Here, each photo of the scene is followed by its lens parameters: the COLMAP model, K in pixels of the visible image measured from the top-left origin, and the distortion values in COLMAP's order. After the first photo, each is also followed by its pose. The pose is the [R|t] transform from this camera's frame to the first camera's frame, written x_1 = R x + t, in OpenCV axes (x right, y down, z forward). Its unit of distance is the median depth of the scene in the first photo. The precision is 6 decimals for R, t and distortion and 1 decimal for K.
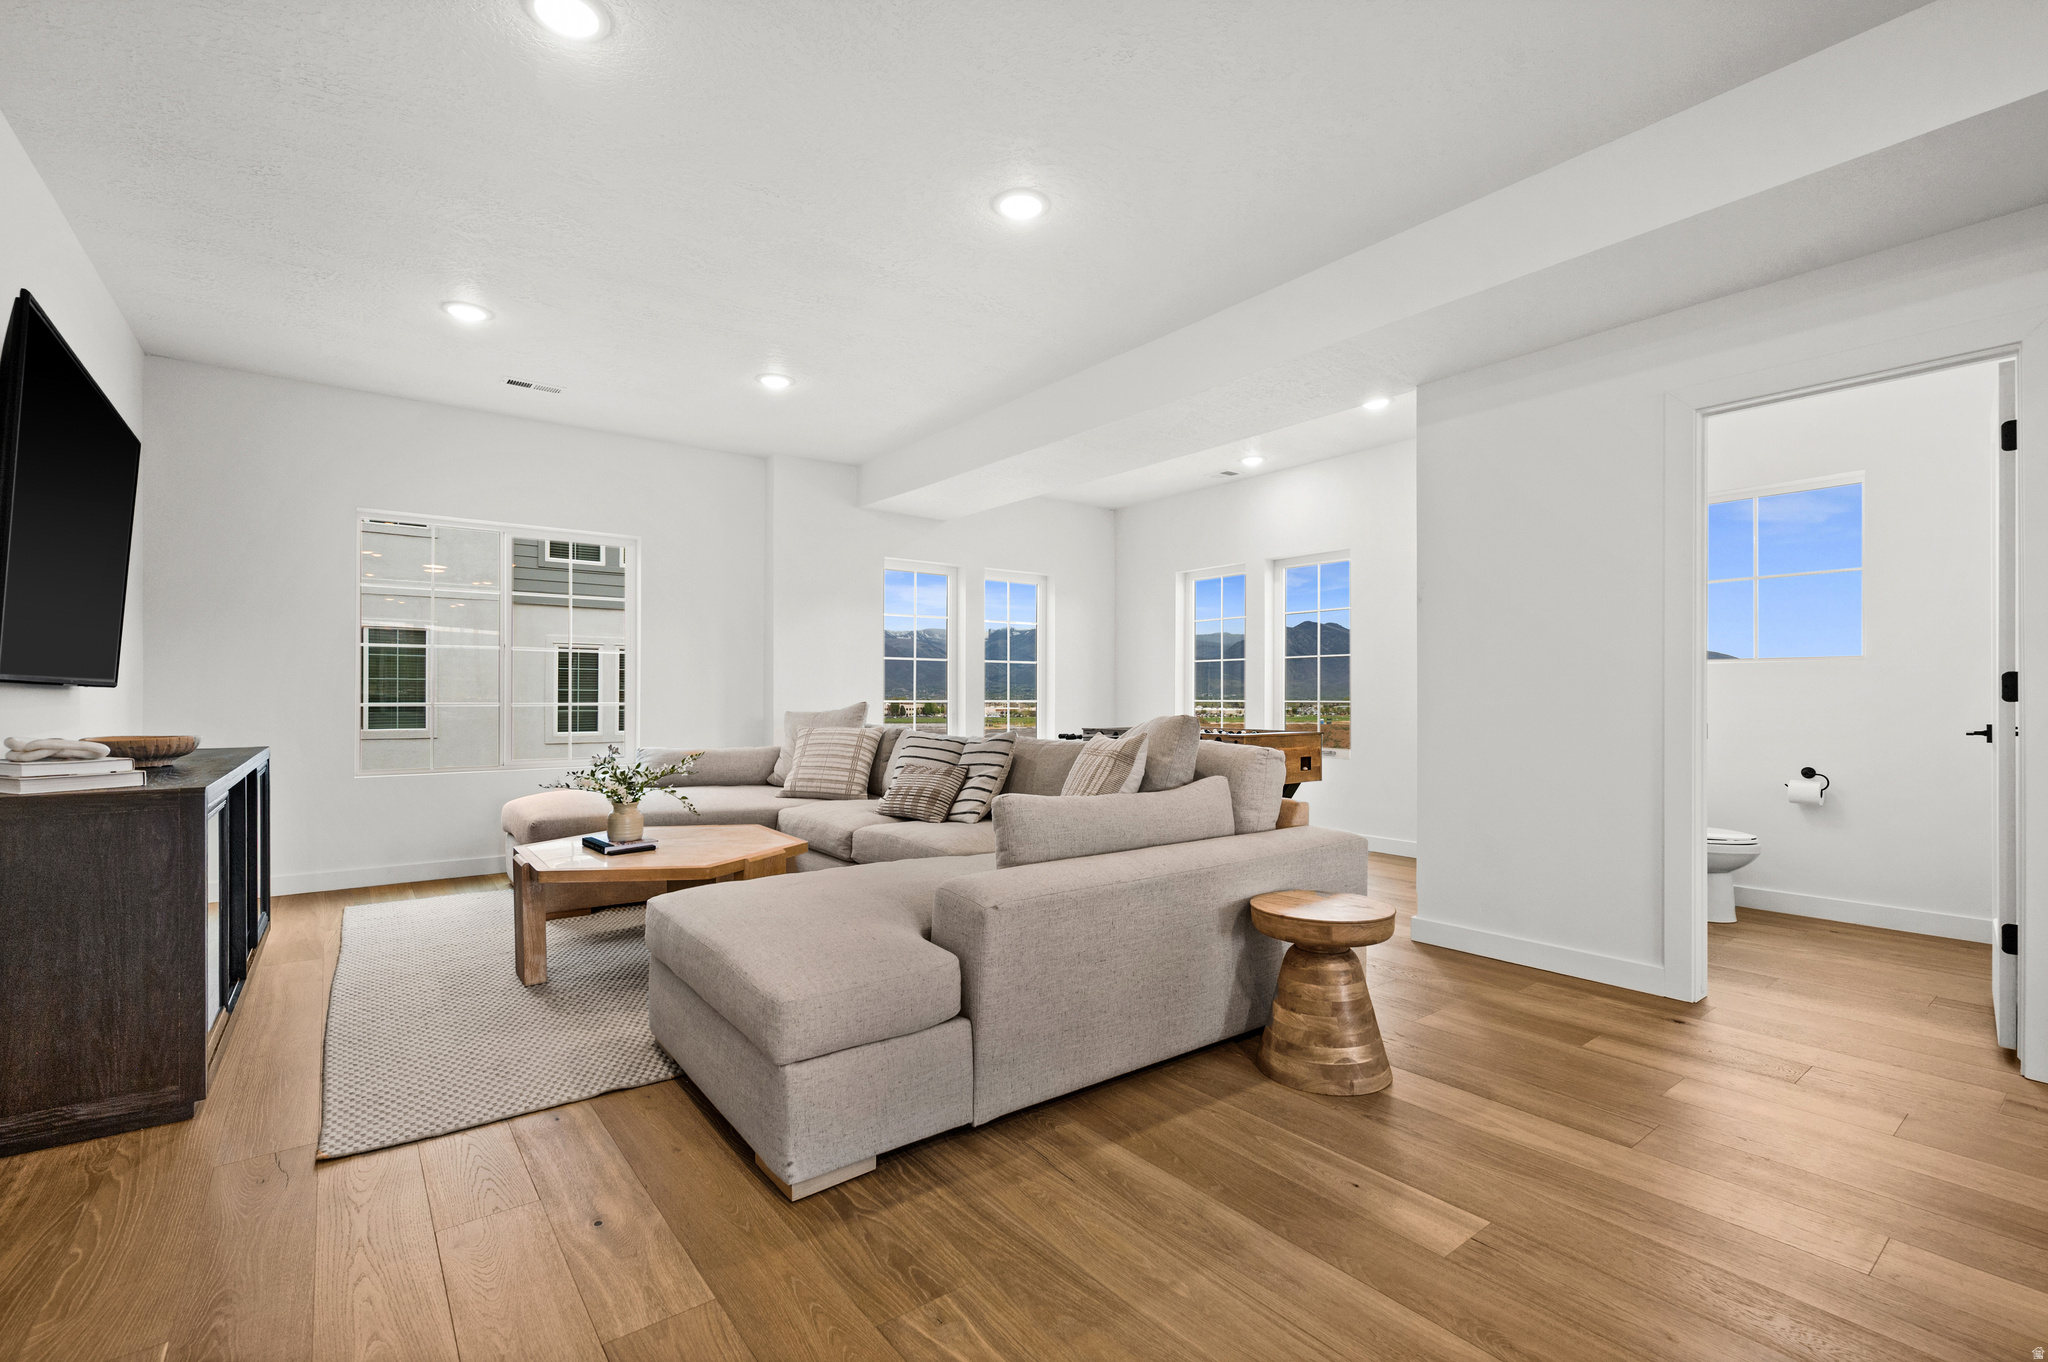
lens RADIAL K [[904.3, 0, 1025.6], [0, 904.3, 693.9], [0, 0, 1]] dist [-0.000321, -0.000531]
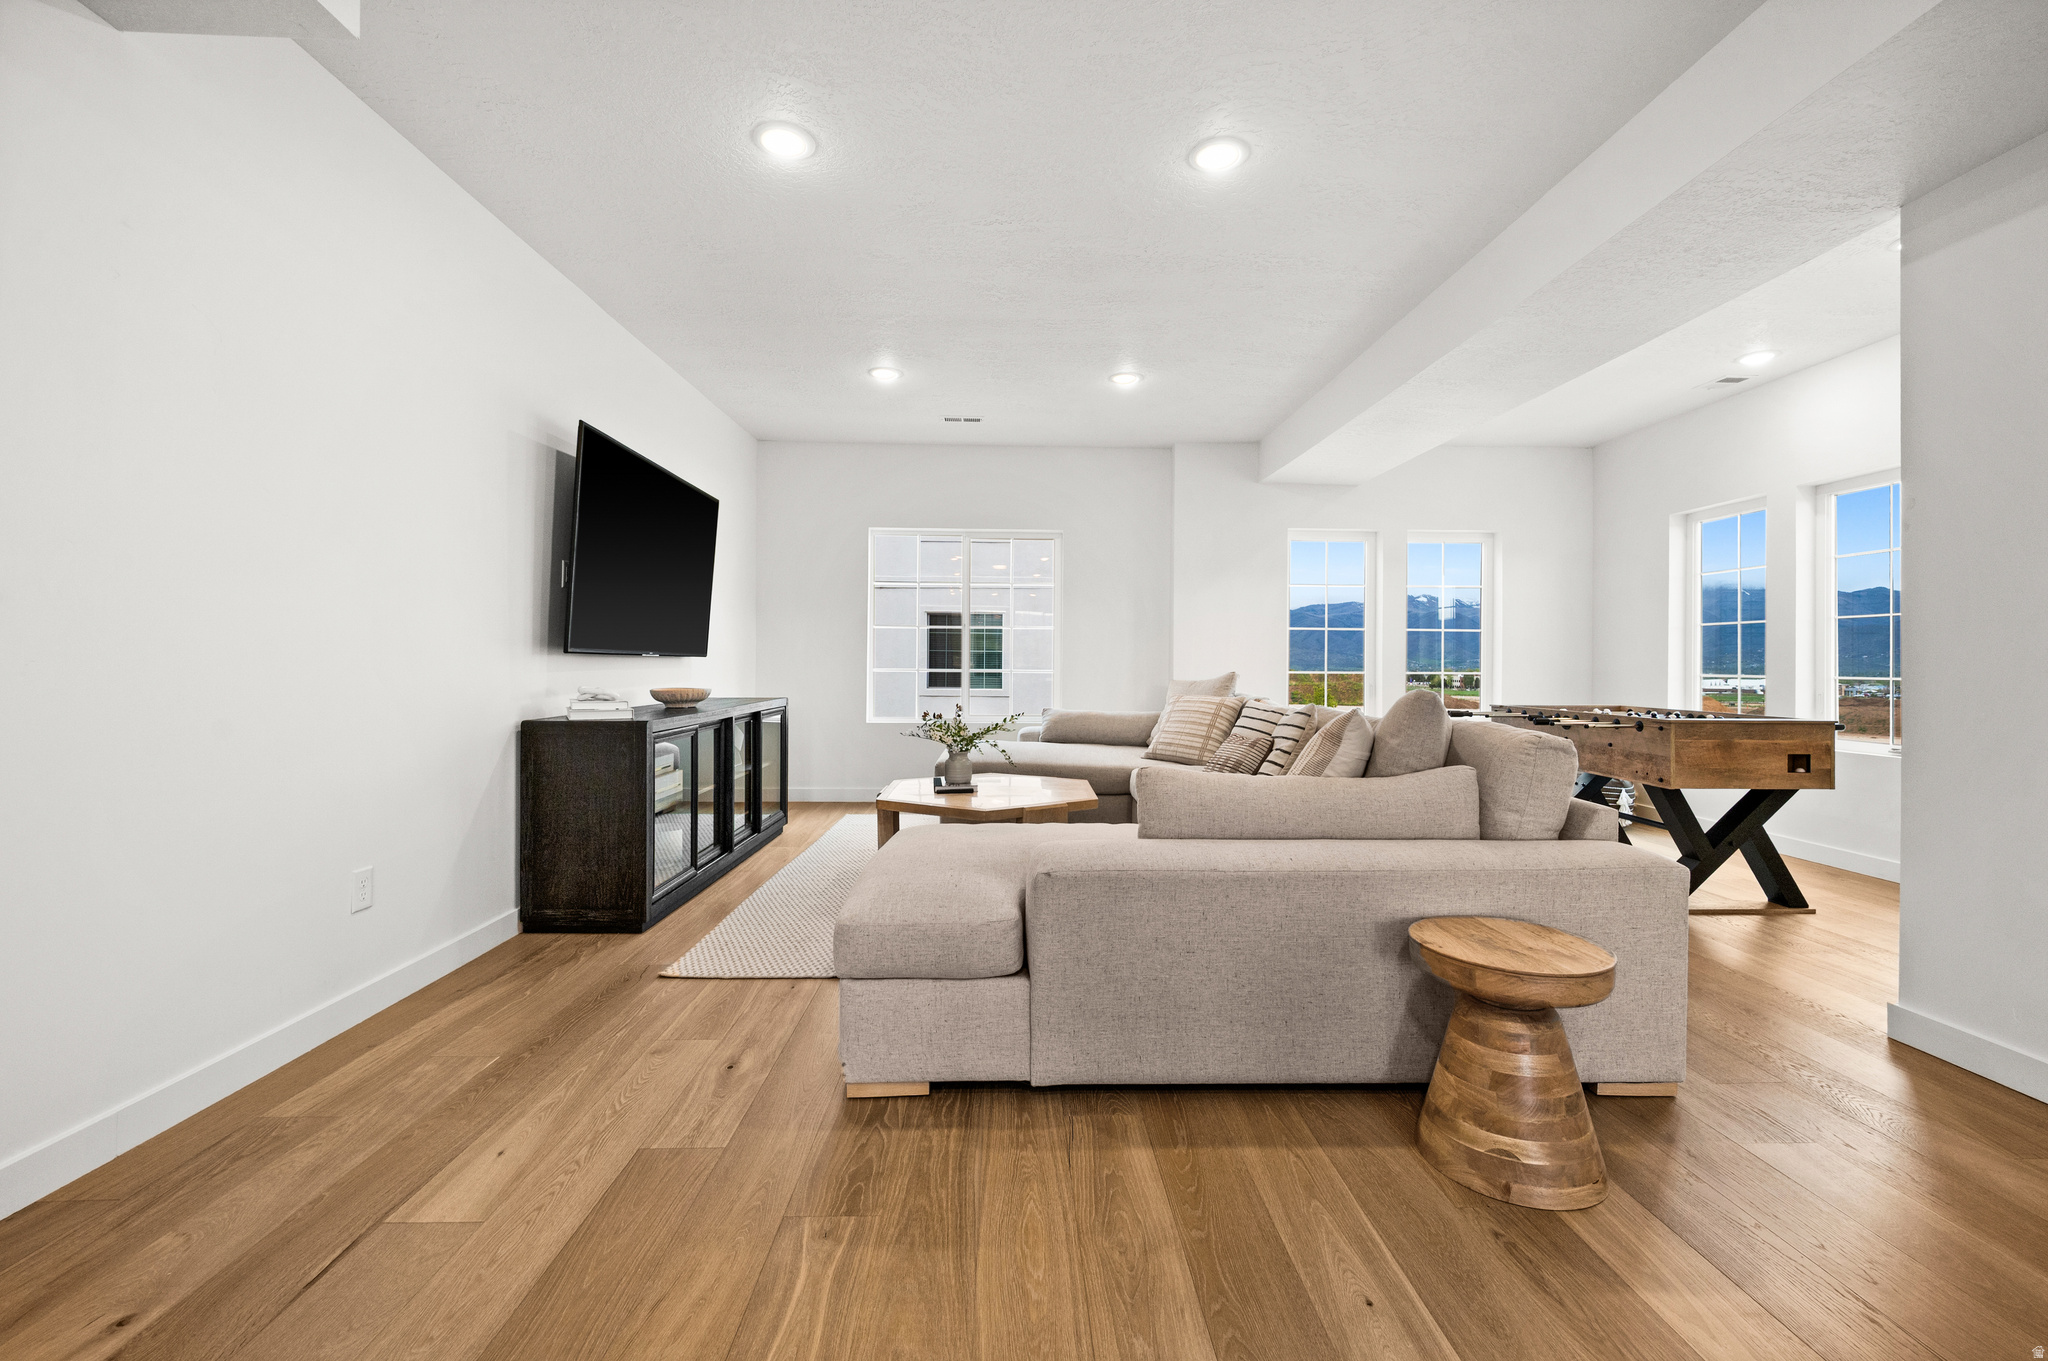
lens RADIAL K [[841.1, 0, 1026.9], [0, 841.1, 664.1], [0, 0, 1]] dist [0.000933, -0.000832]
pose [[0.810447, 0.004828, -0.585792, 0.349648], [-0.005417, 0.999985, 0.000747, 0.001286], [0.585786, 0.002568, 0.810461, 0.160234]]
